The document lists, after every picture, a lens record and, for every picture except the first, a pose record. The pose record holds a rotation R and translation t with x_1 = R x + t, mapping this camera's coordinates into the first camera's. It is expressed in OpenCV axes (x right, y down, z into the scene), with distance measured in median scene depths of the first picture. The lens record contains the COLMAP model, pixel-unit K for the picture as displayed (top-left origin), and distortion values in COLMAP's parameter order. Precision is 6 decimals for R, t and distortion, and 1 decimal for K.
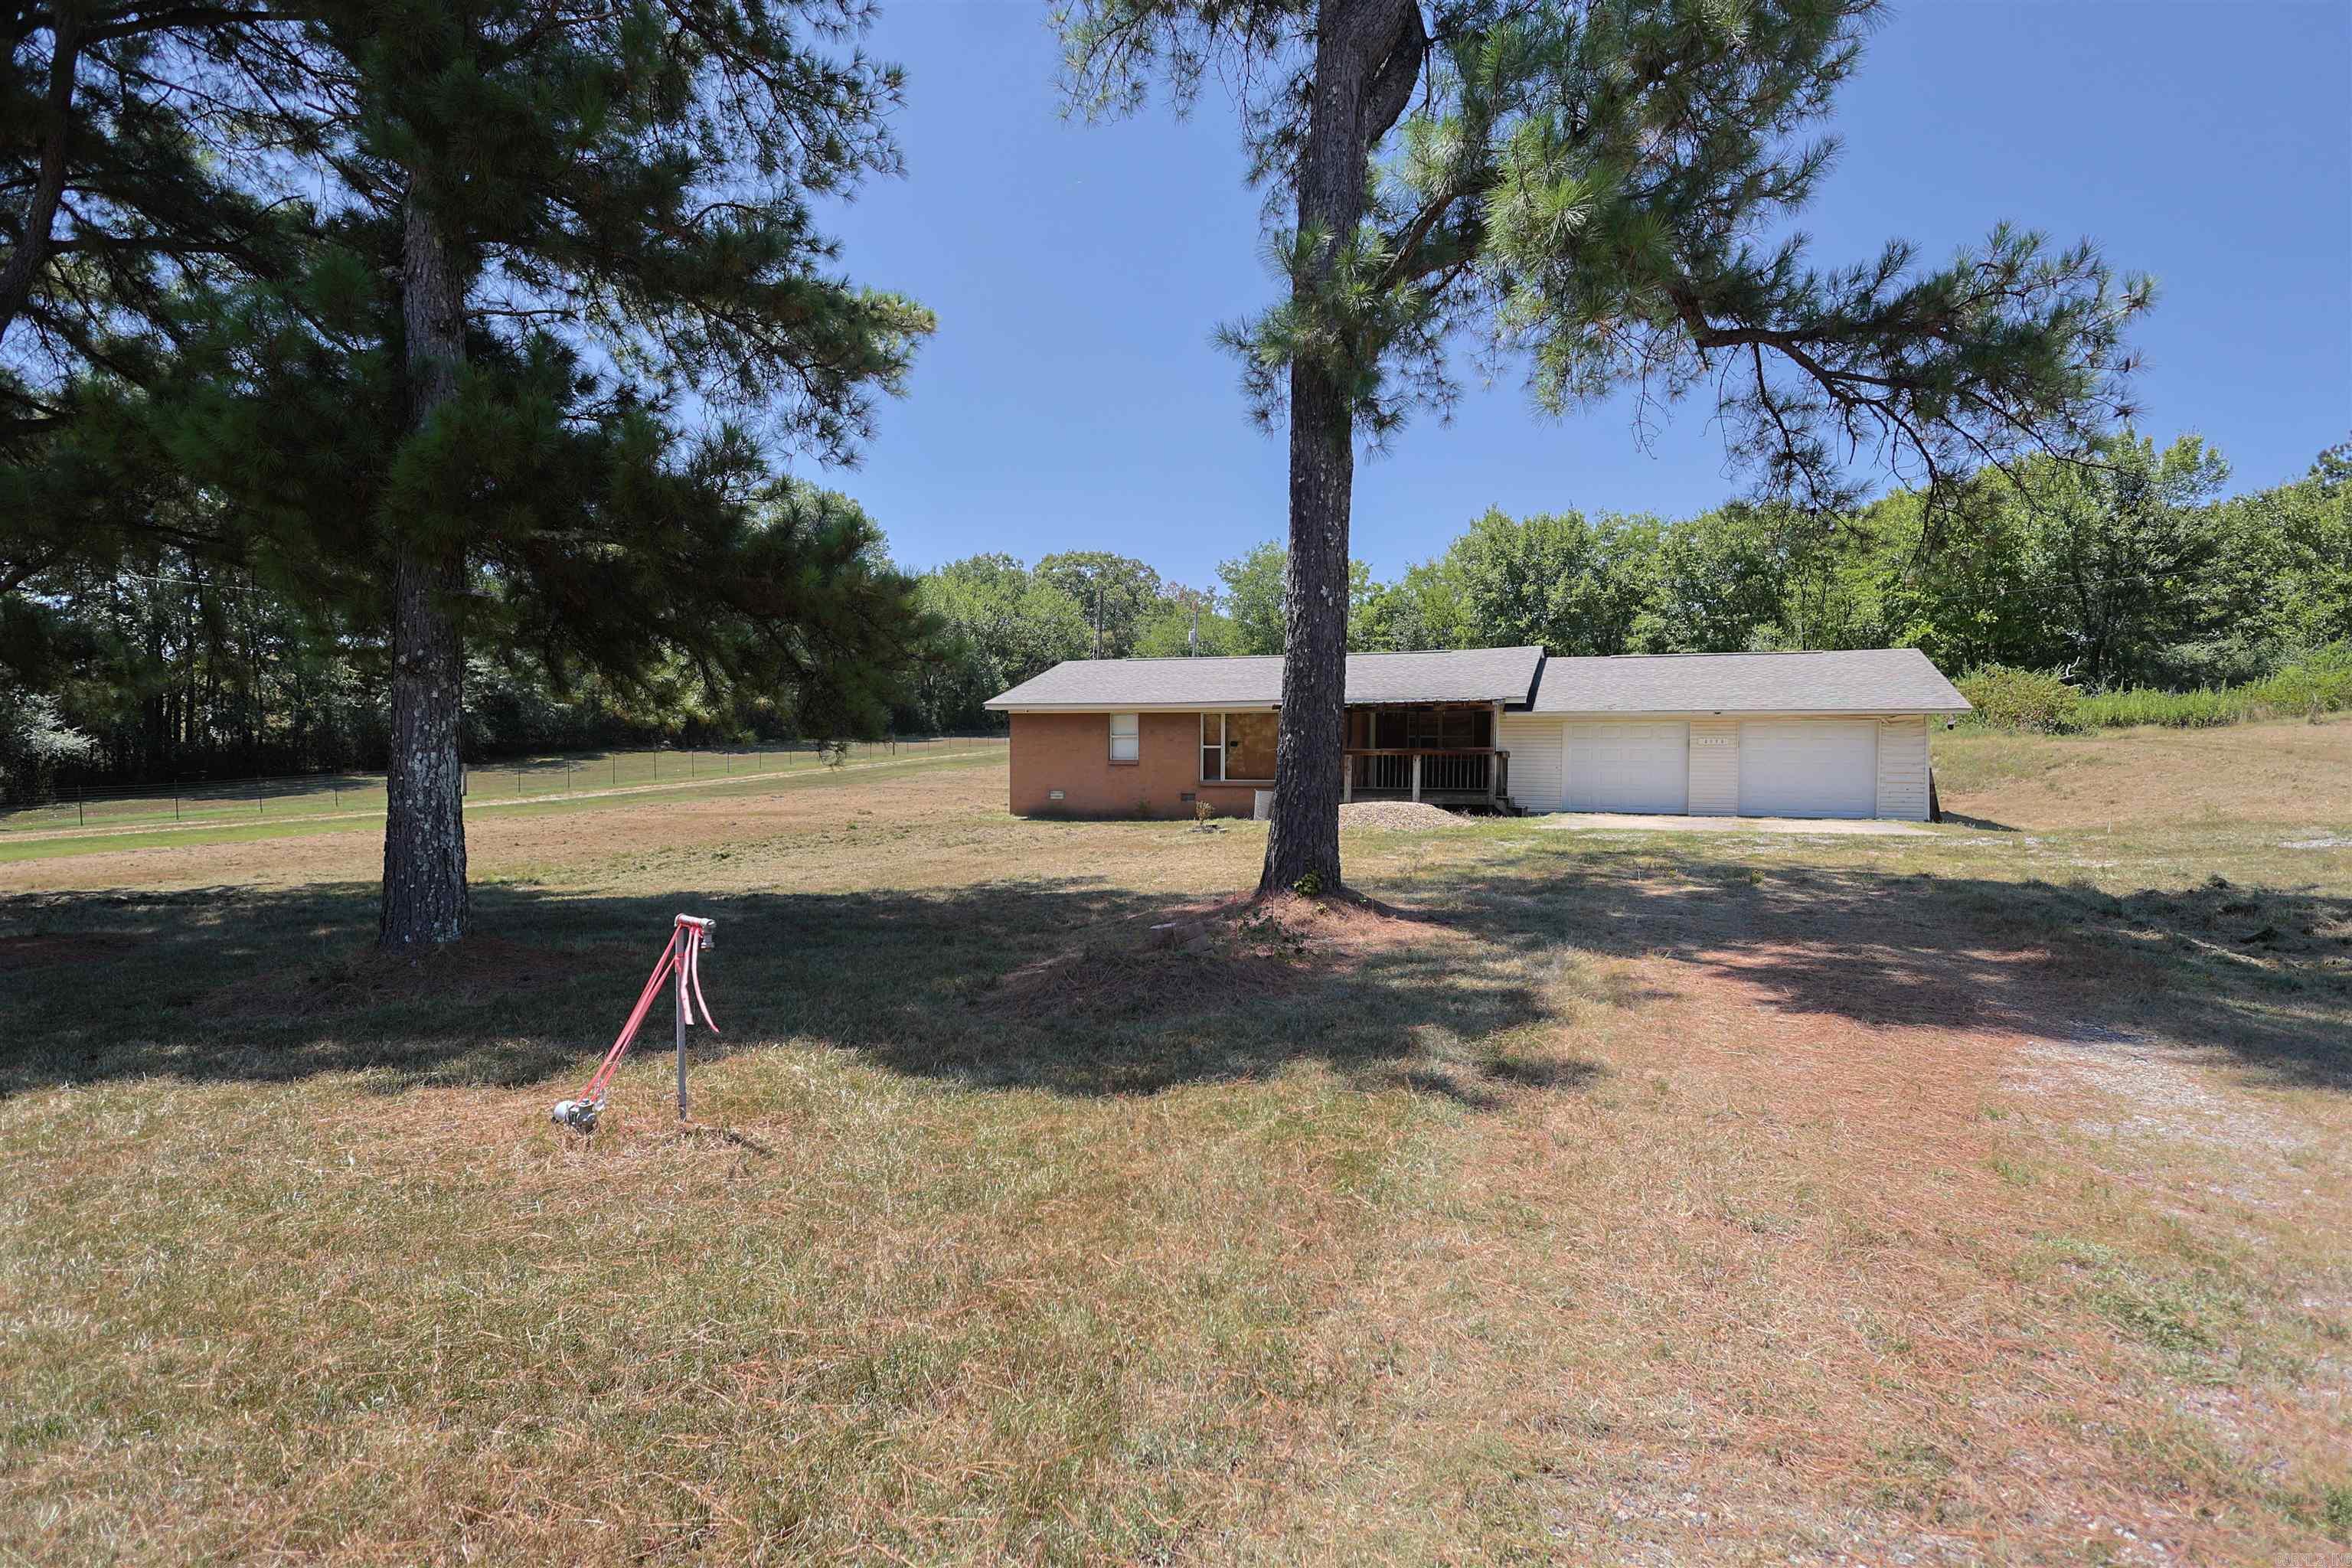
lens RADIAL K [[1148.5, 0, 1172.8], [0, 1148.5, 783.5], [0, 0, 1]] dist [-0.000736, 0.000462]
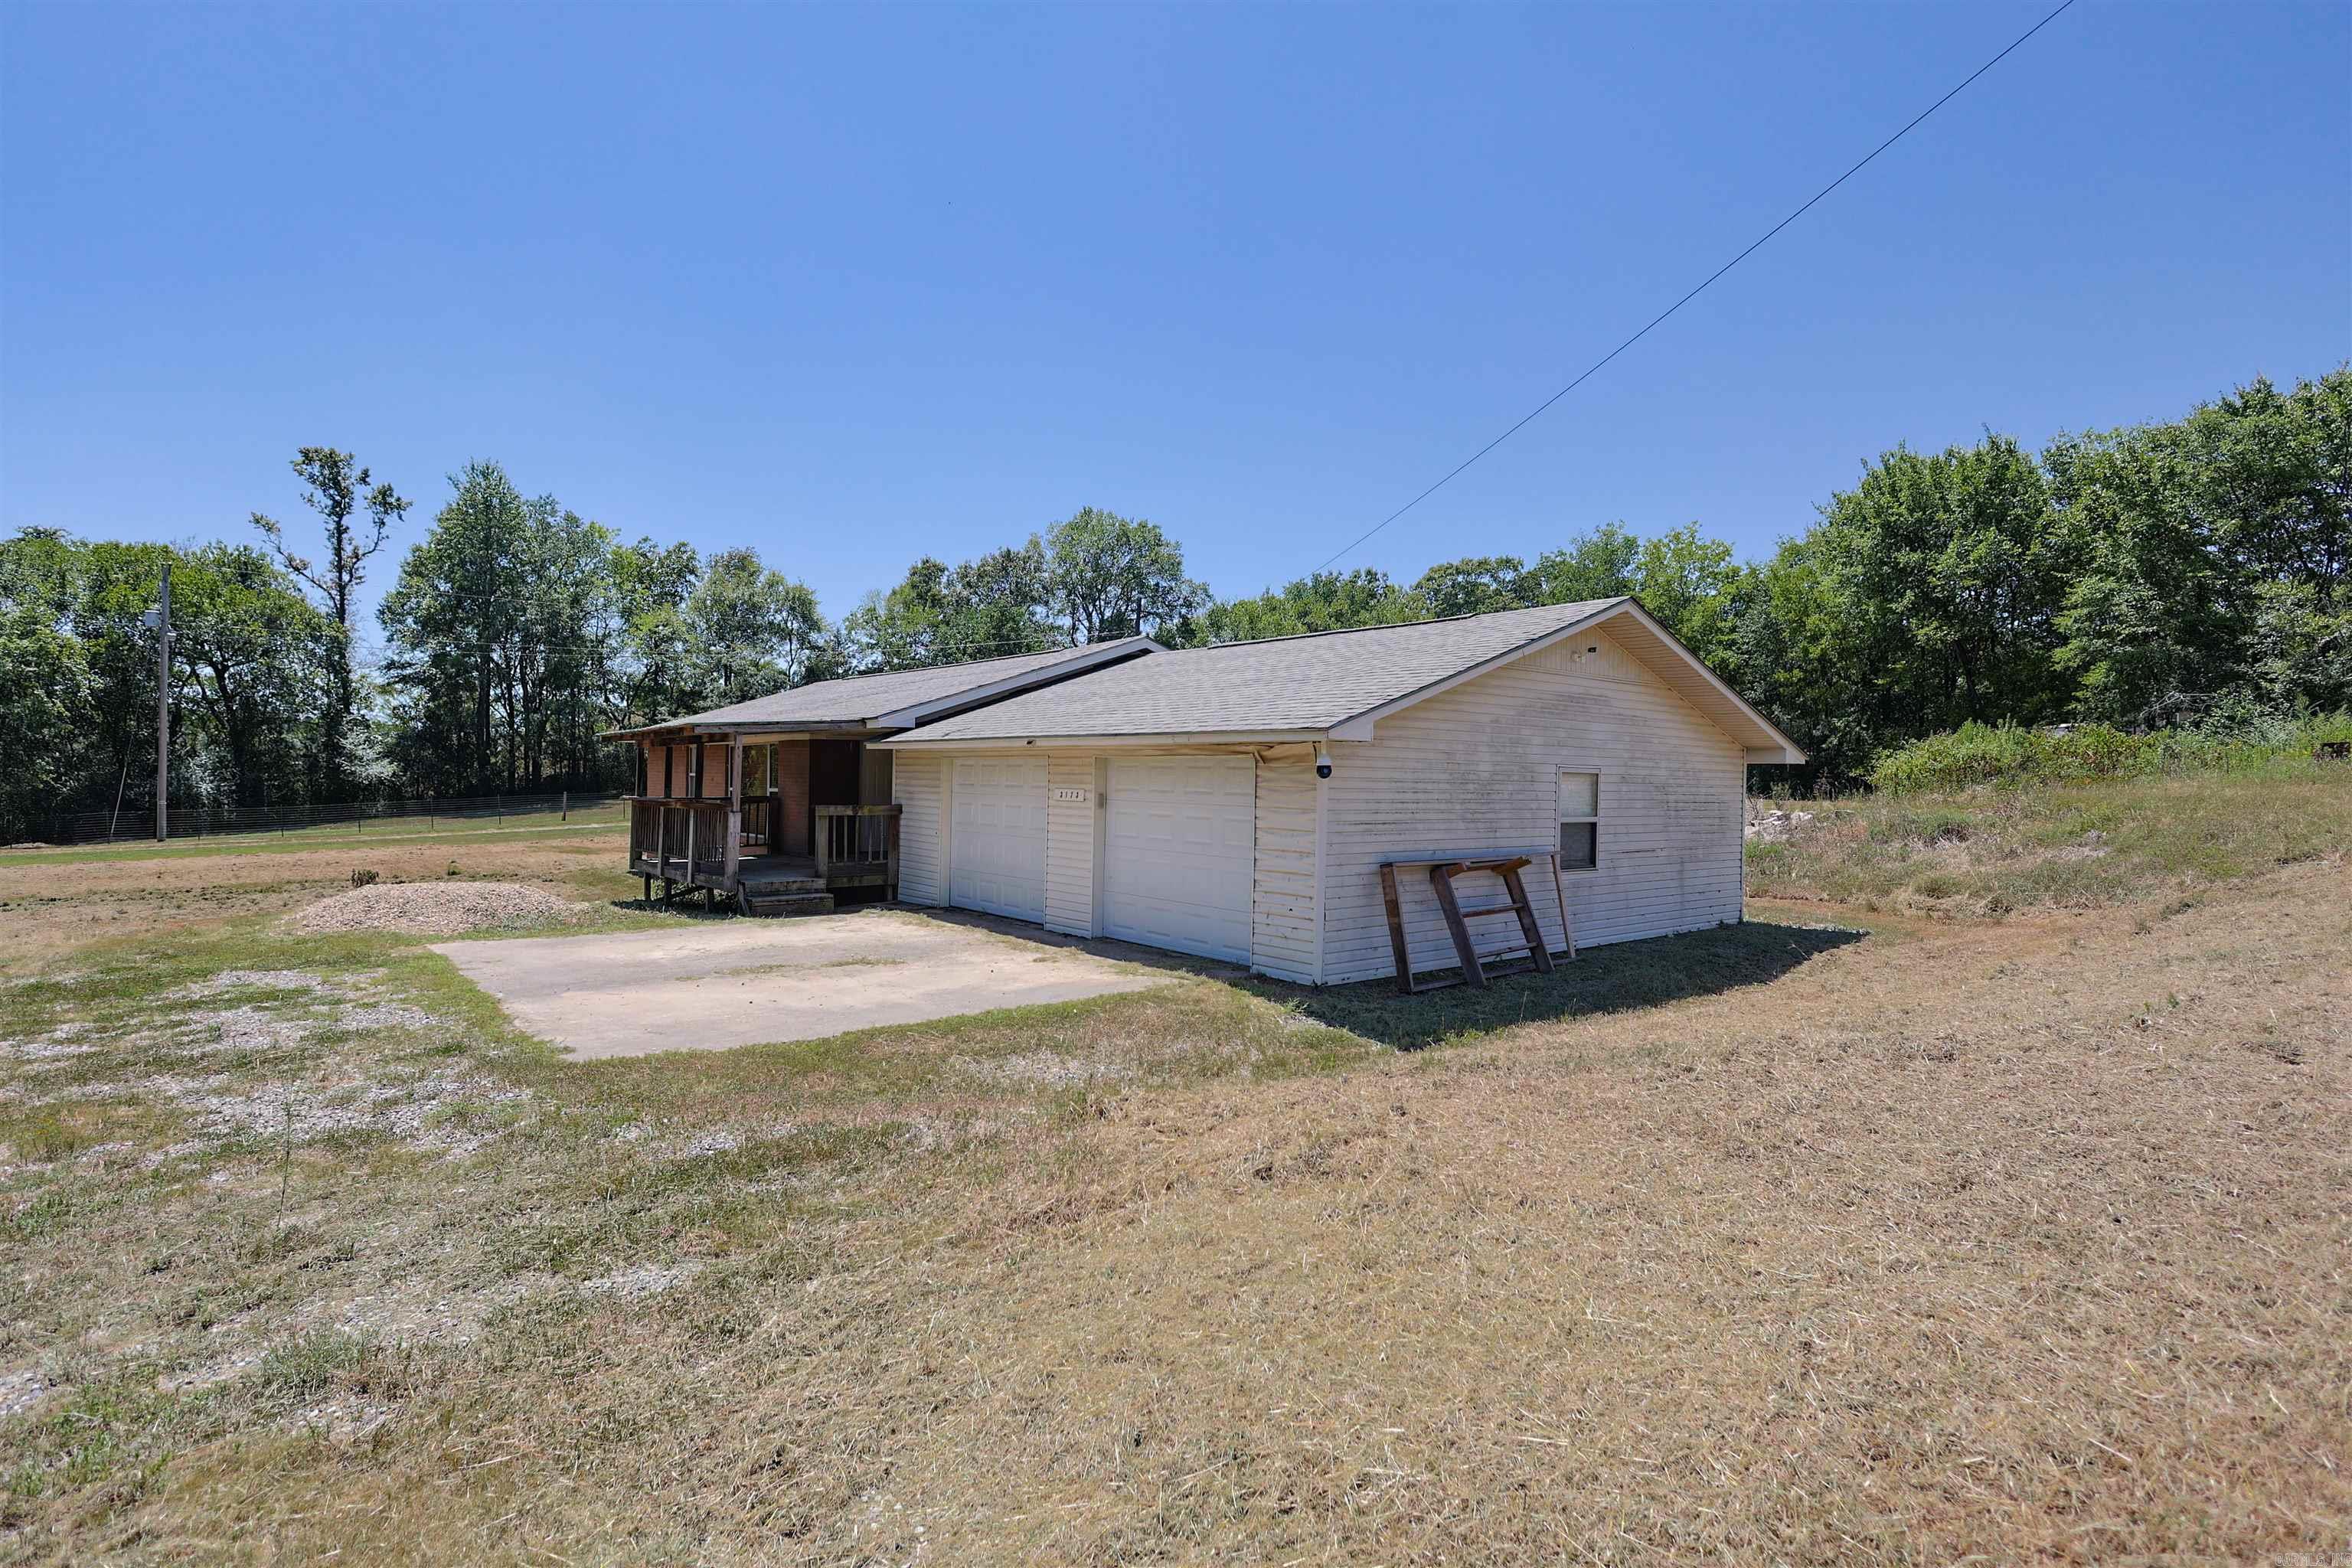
lens RADIAL K [[1143.6, 0, 1192.3], [0, 1143.6, 779.6], [0, 0, 1]] dist [0.021761, -0.000073]
pose [[0.886651, 0.005598, -0.462405, 0.369263], [-0.016994, 0.999646, -0.020485, -0.016101], [0.462127, 0.026021, 0.886432, 0.266855]]
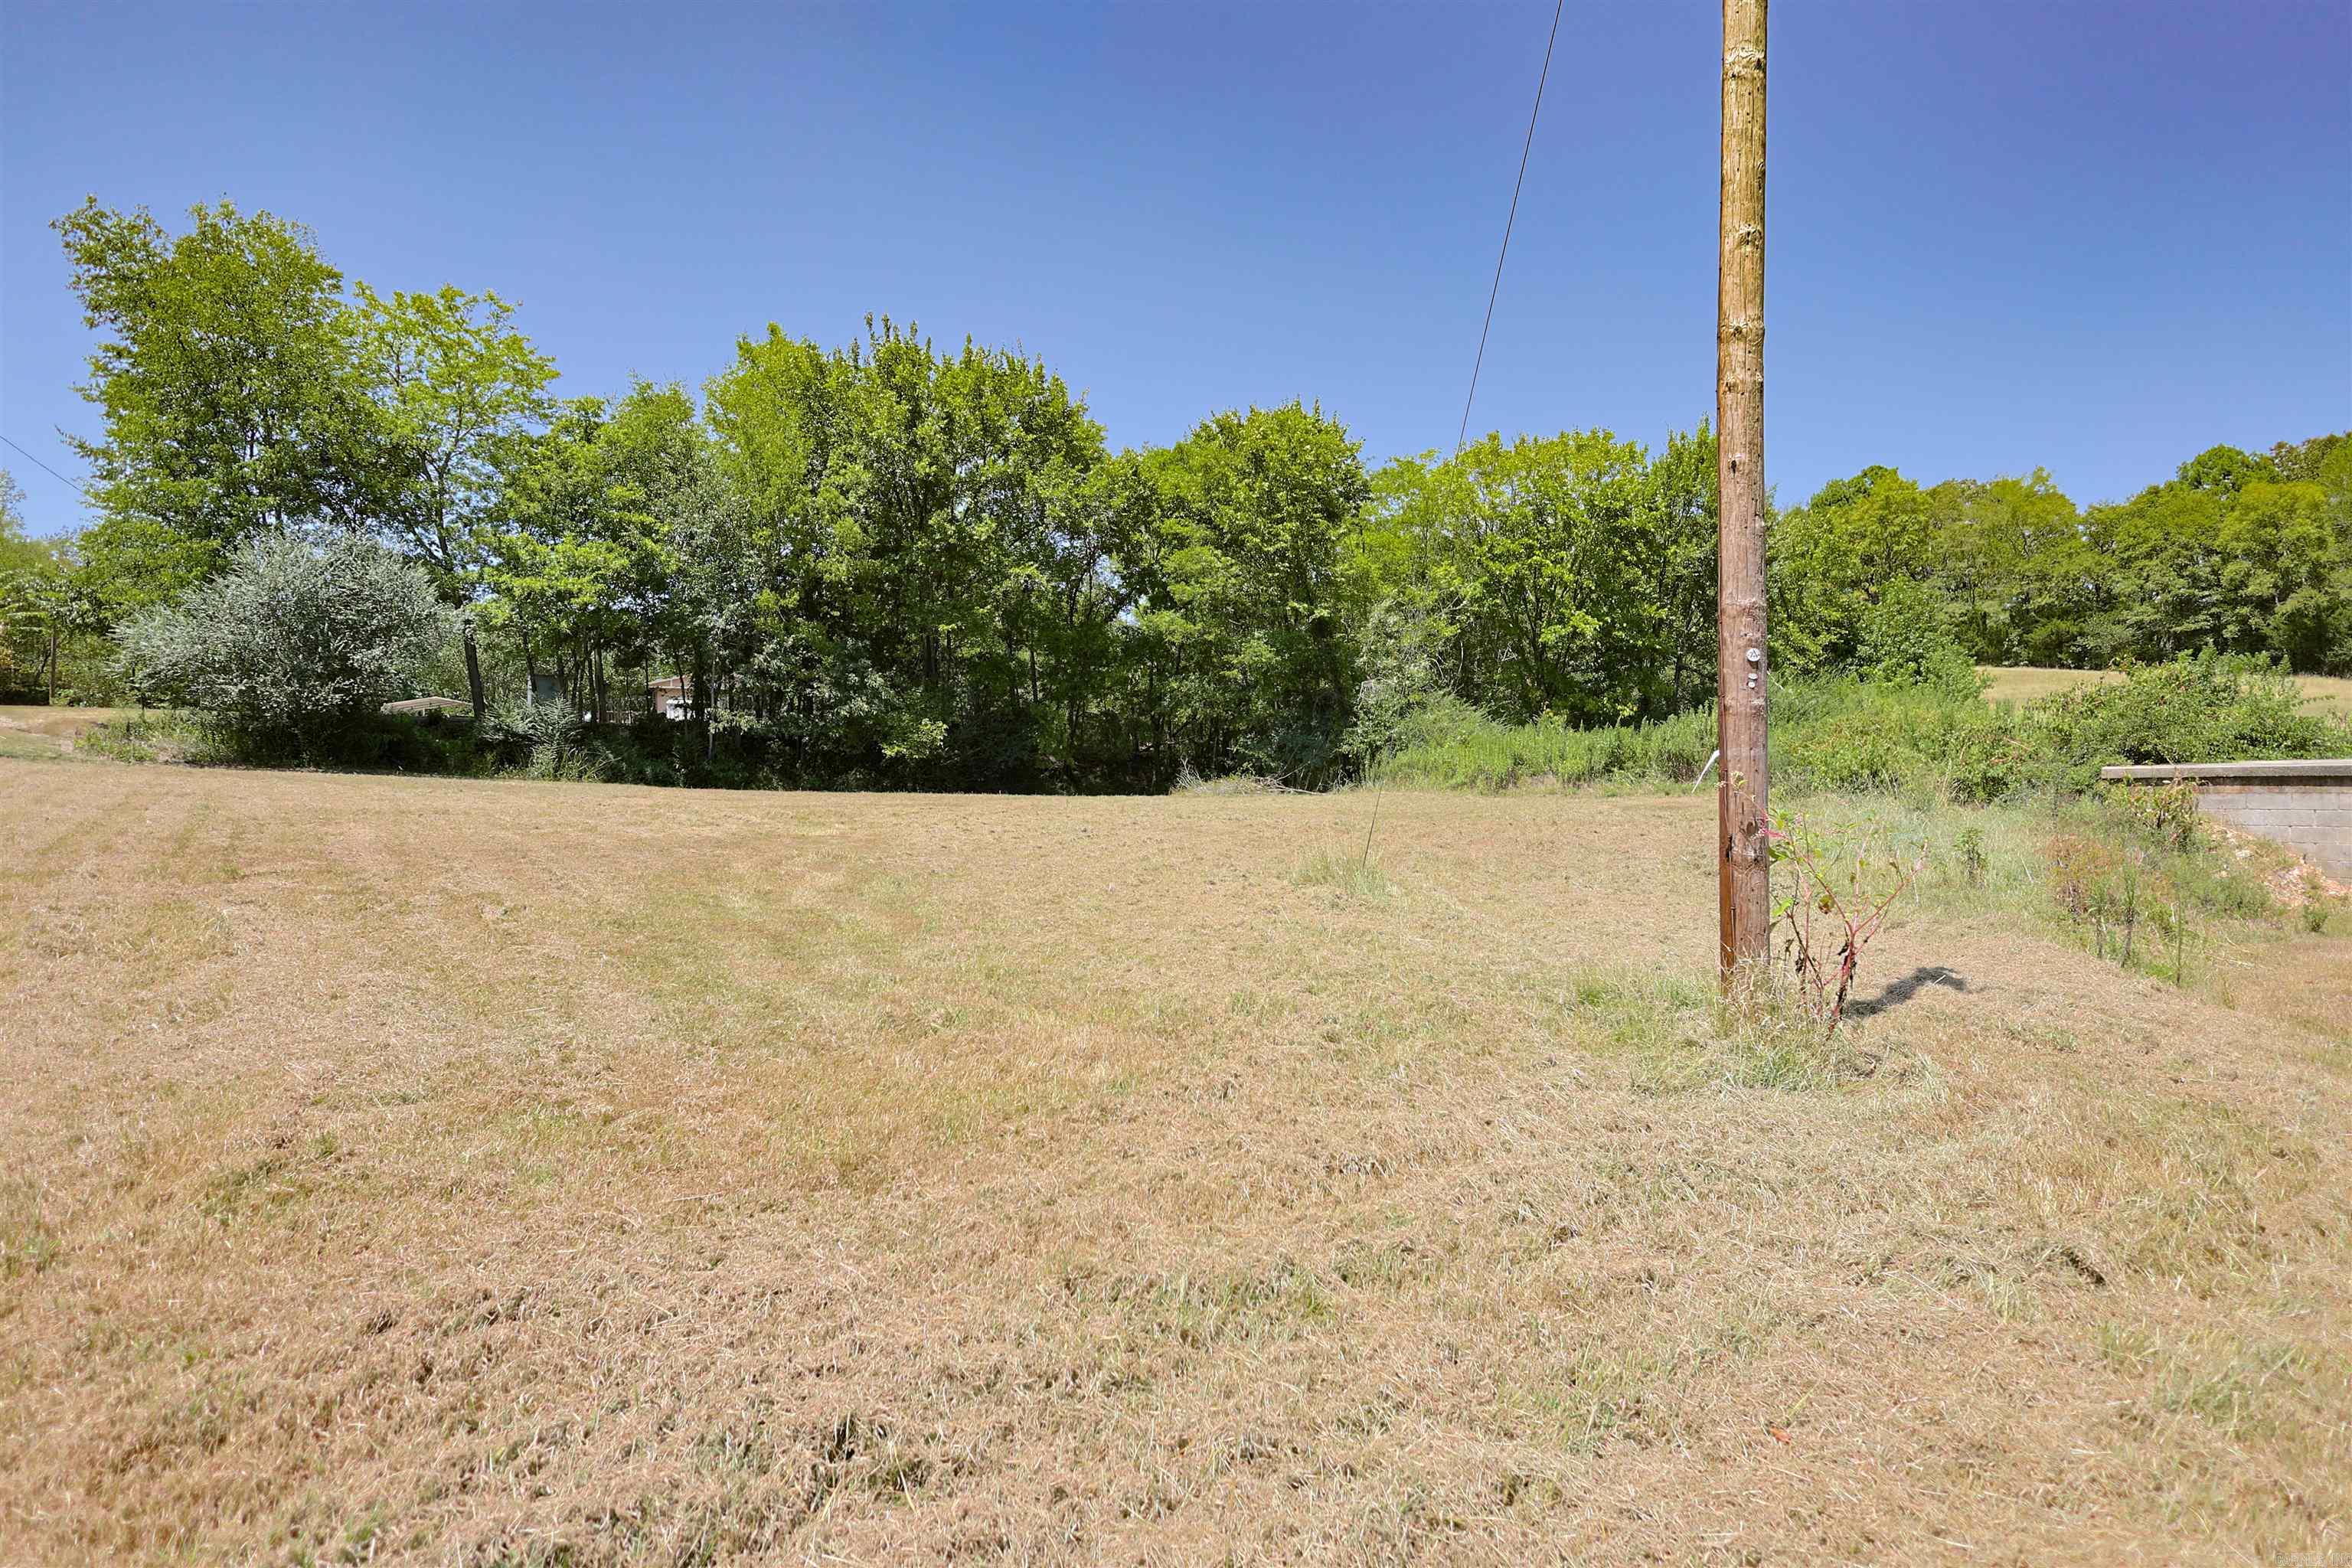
lens RADIAL K [[1148.5, 0, 1172.8], [0, 1148.5, 783.5], [0, 0, 1]] dist [-0.000736, 0.000462]
pose [[0.479063, 0.003024, 0.877775, -0.169507], [0.019024, 0.999723, -0.013827, -0.020951], [-0.877574, 0.023322, 0.478873, 0.982052]]
